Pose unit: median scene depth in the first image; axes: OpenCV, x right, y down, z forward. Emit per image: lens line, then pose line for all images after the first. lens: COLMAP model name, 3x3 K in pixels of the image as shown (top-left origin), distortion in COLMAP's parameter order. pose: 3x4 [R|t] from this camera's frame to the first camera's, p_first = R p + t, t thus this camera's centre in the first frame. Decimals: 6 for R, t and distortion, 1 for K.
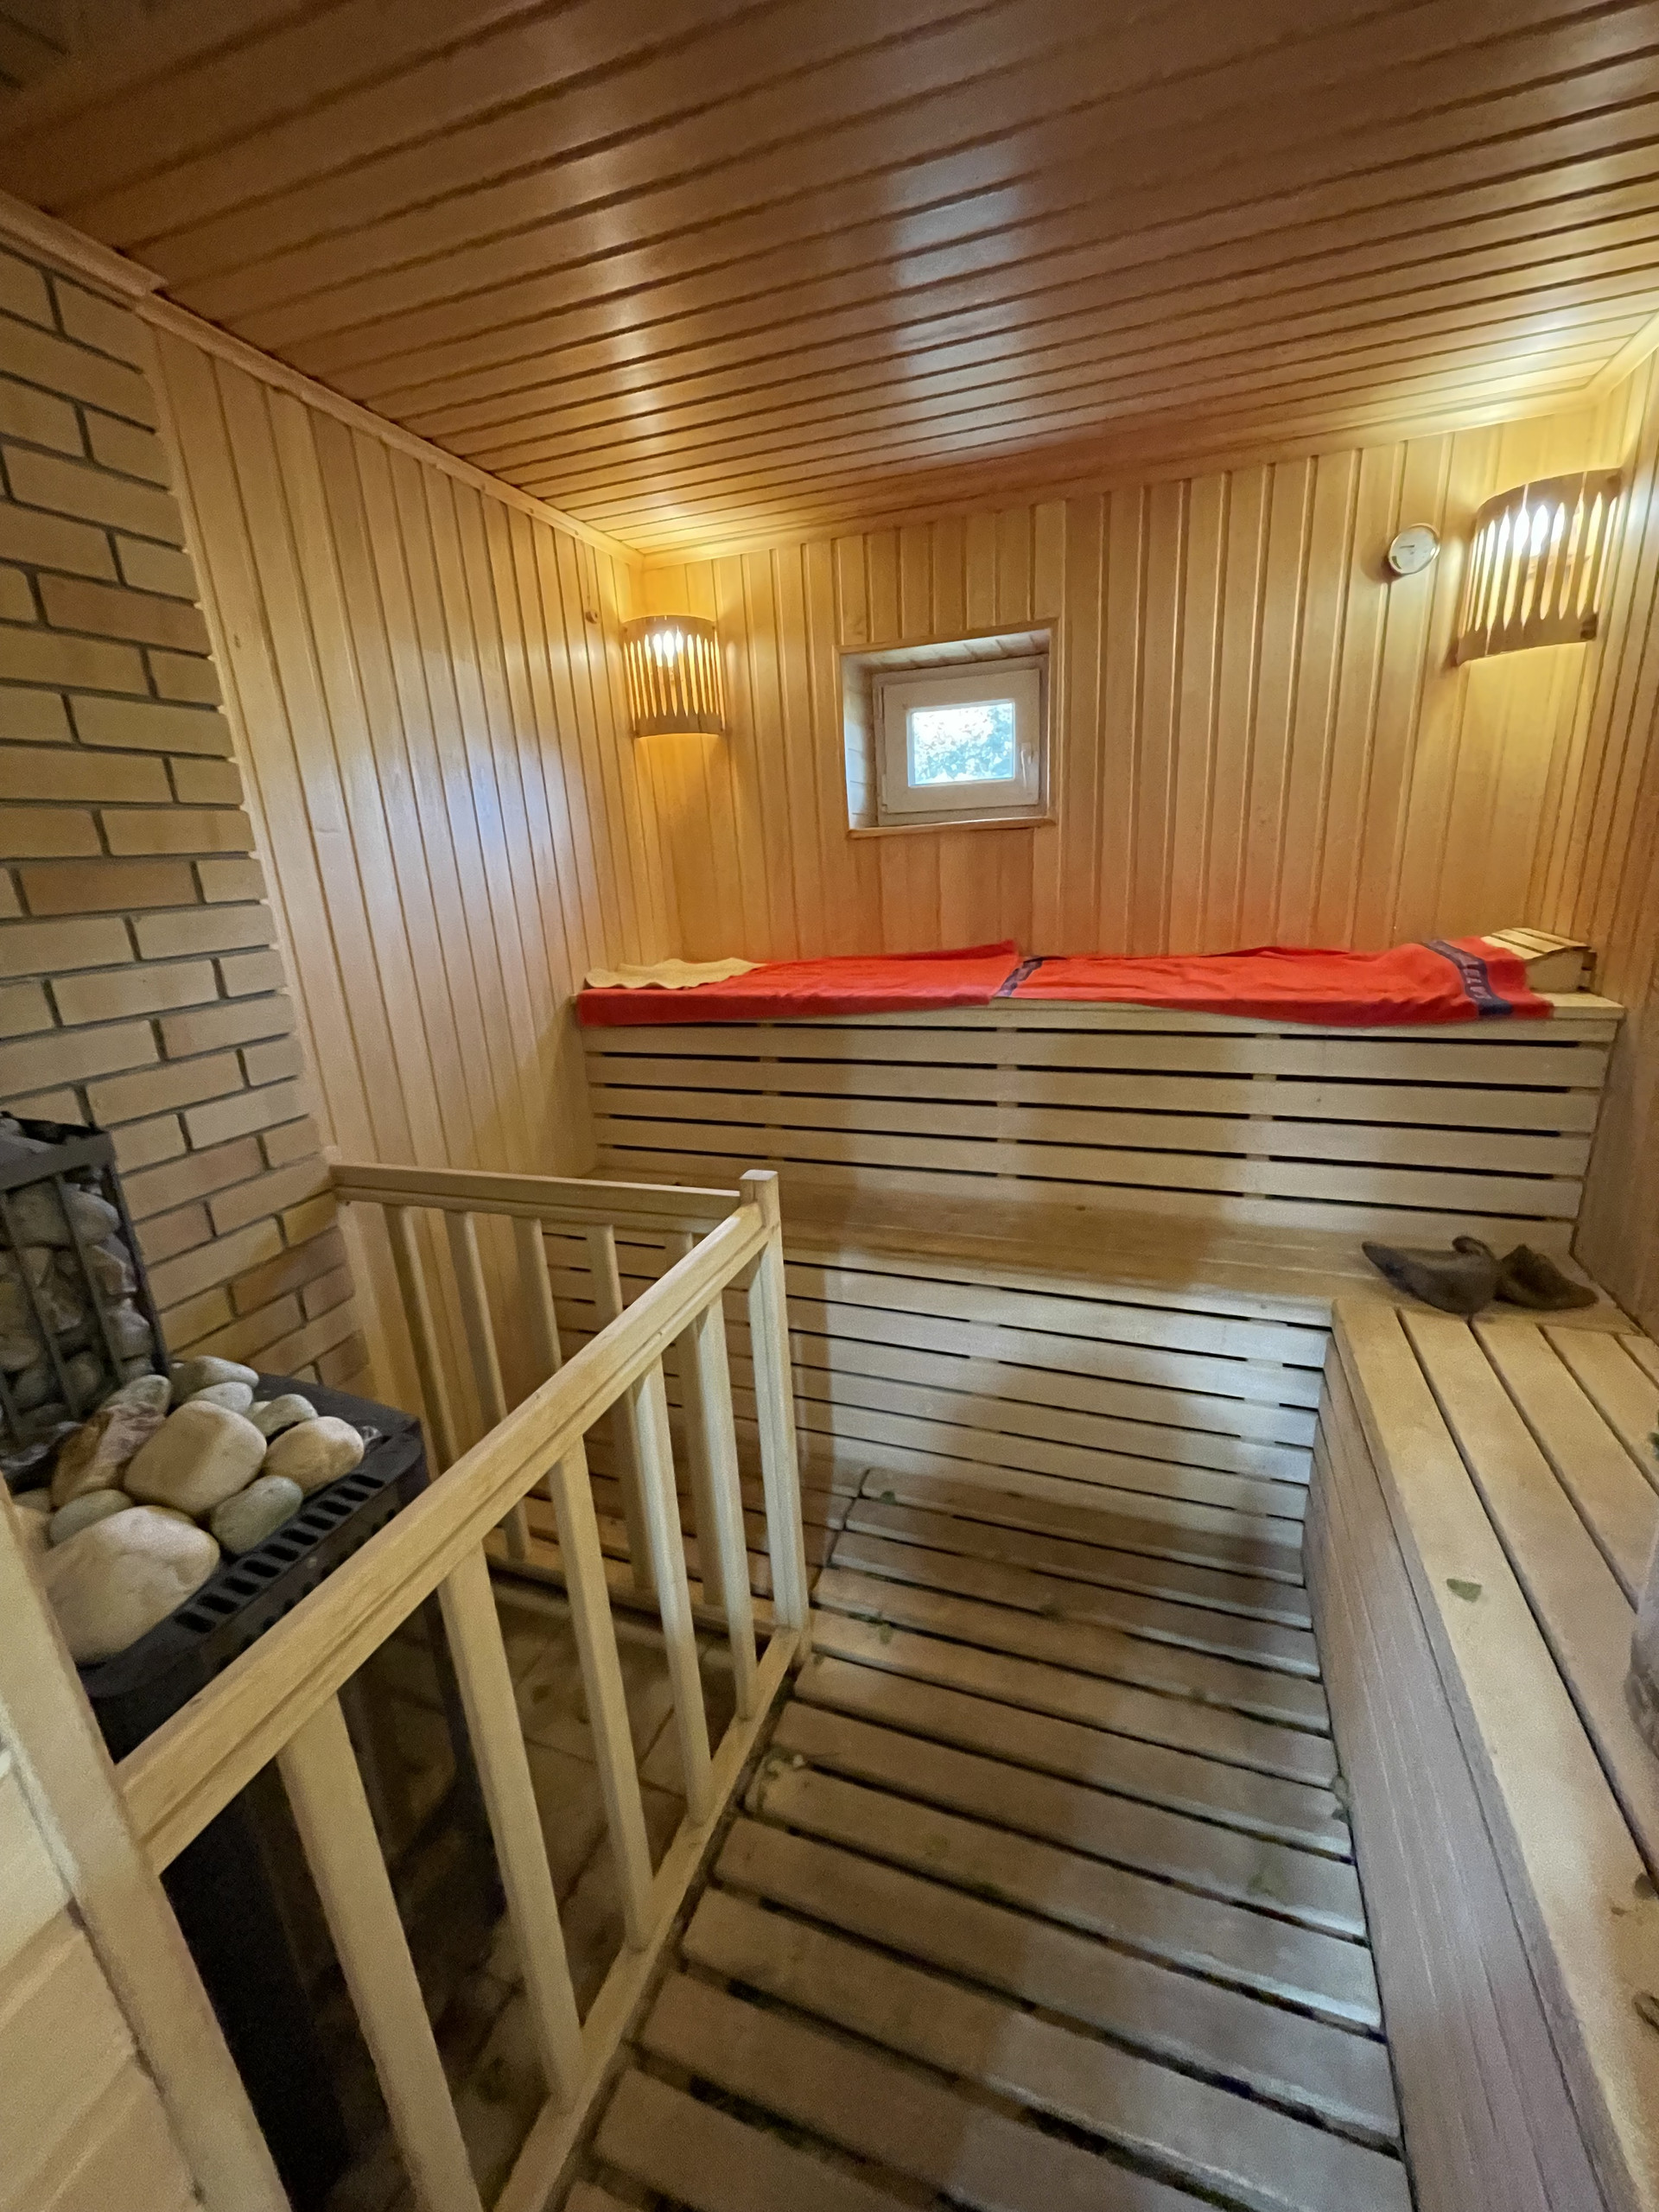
lens RADIAL K [[898.4, 0, 830.6], [0, 898.4, 1102.5], [0, 0, 1]] dist [0.005677, 0.000196]
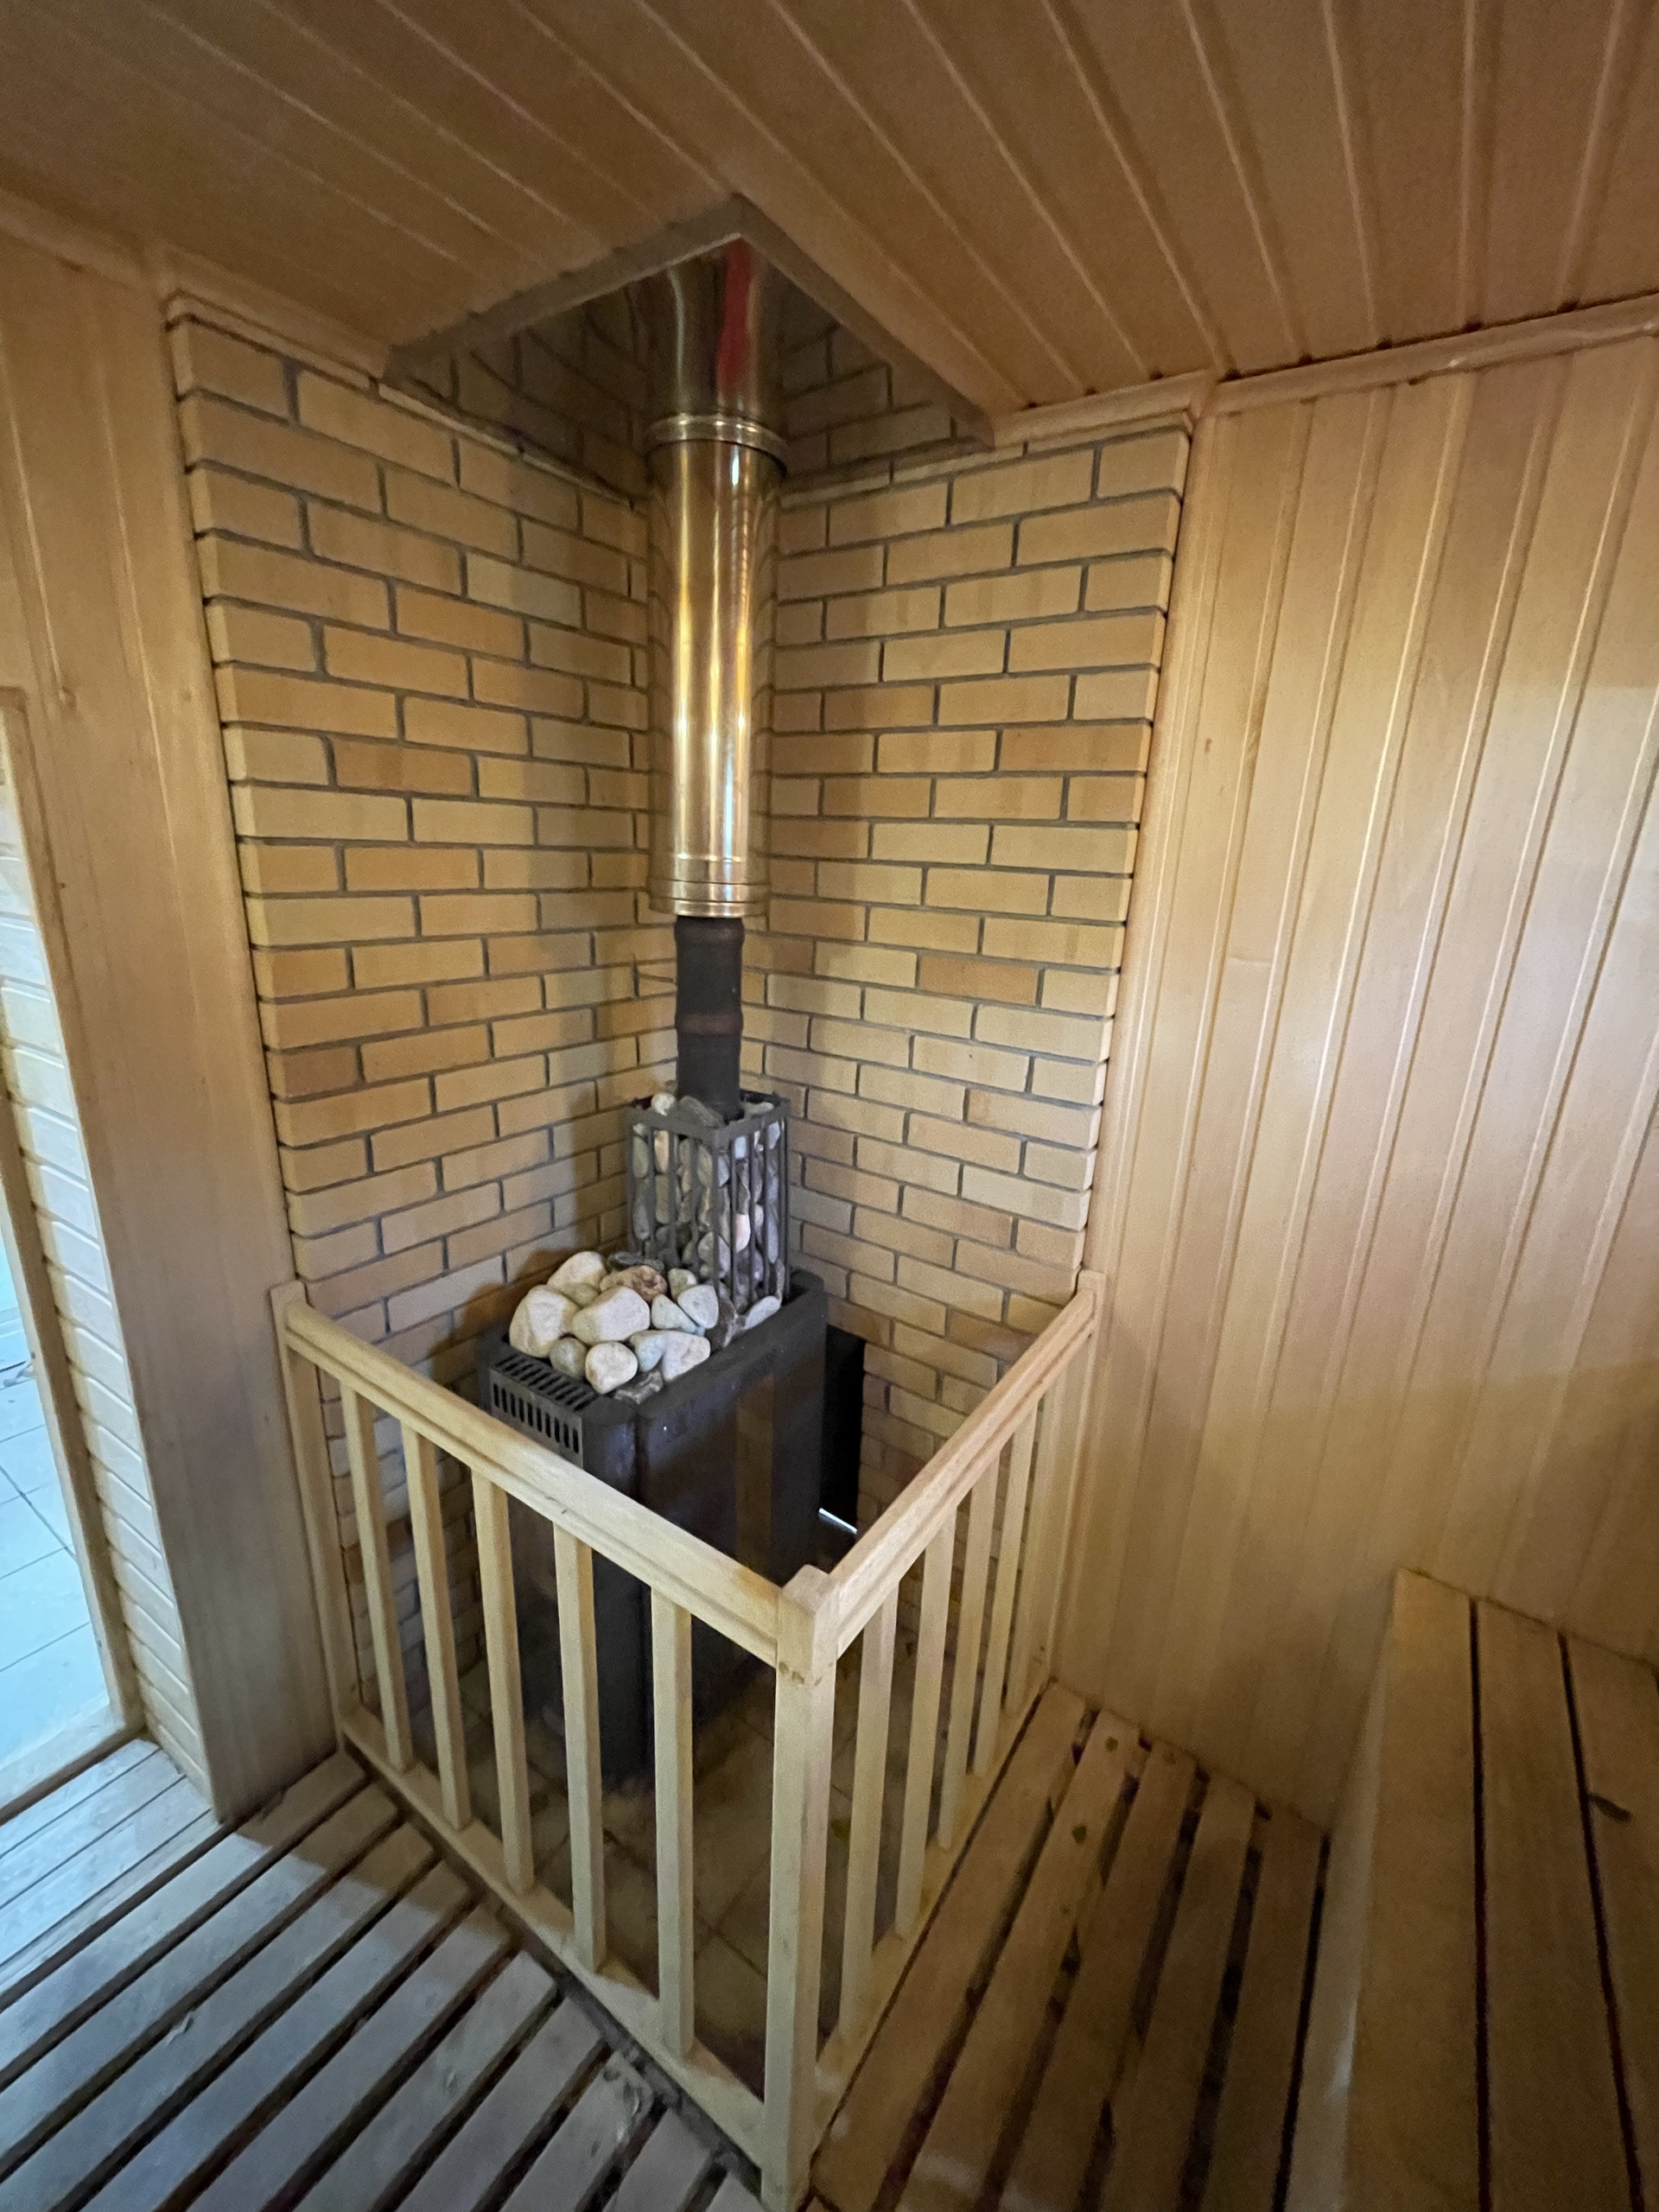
lens RADIAL K [[898.4, 0, 823.2], [0, 898.4, 1107.9], [0, 0, 1]] dist [0.005677, 0.000196]
pose [[-0.267805, 0.306159, -0.913536, 0.400753], [-0.301797, 0.873796, 0.381313, -0.465150], [0.914986, 0.377820, -0.141609, 1.002733]]
